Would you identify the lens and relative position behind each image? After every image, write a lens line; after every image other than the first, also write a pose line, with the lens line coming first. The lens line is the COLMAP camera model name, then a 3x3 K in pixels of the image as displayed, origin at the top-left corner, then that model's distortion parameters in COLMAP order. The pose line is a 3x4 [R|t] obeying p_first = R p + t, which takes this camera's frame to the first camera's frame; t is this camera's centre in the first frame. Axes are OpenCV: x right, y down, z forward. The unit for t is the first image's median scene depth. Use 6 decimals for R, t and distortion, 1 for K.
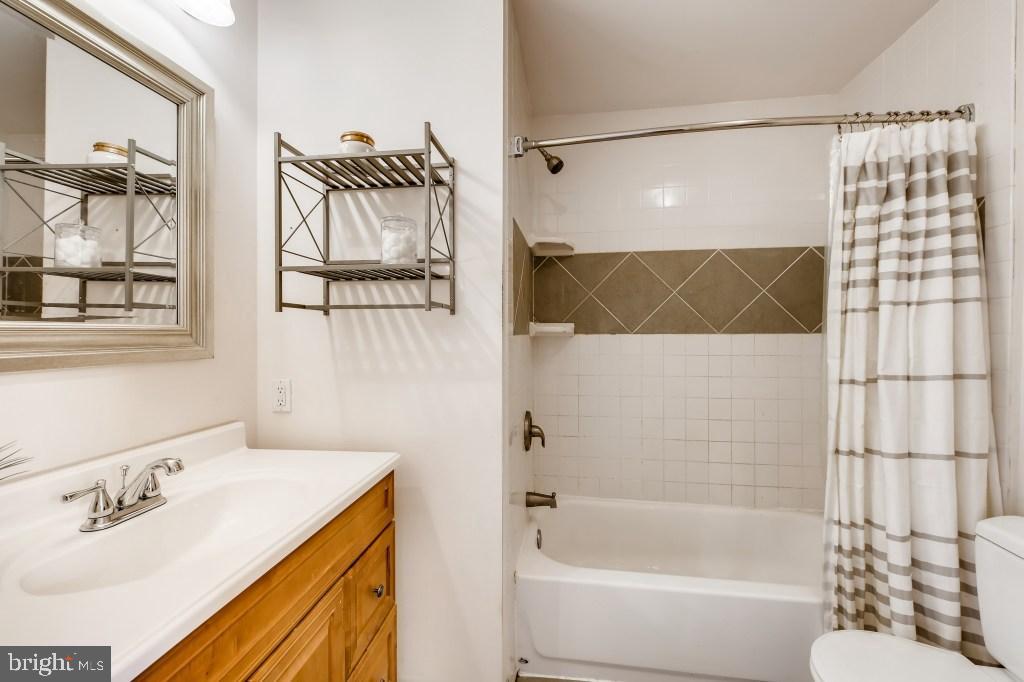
lens RADIAL K [[414.5, 0, 521.8], [0, 414.5, 335.3], [0, 0, 1]] dist [0.003777, -0.000109]
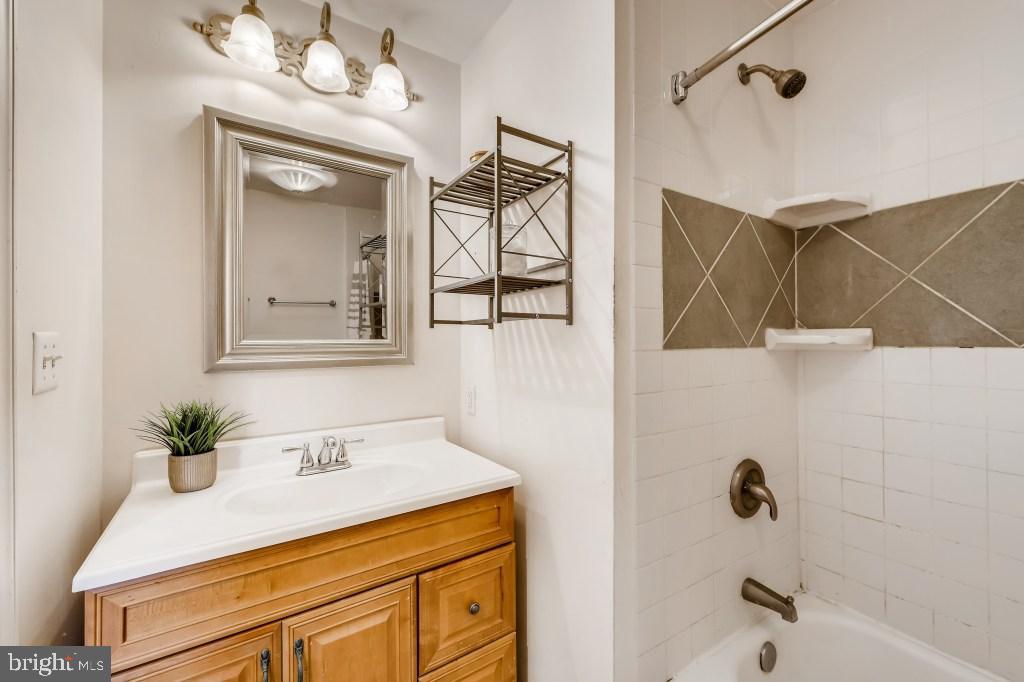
lens RADIAL K [[422.5, 0, 513.9], [0, 422.5, 337.8], [0, 0, 1]] dist [0.011110, -0.000024]
pose [[0.651570, -0.003549, -0.758580, 0.412938], [-0.001078, 0.999984, -0.005604, -0.019520], [0.758588, 0.004469, 0.651555, 0.346364]]
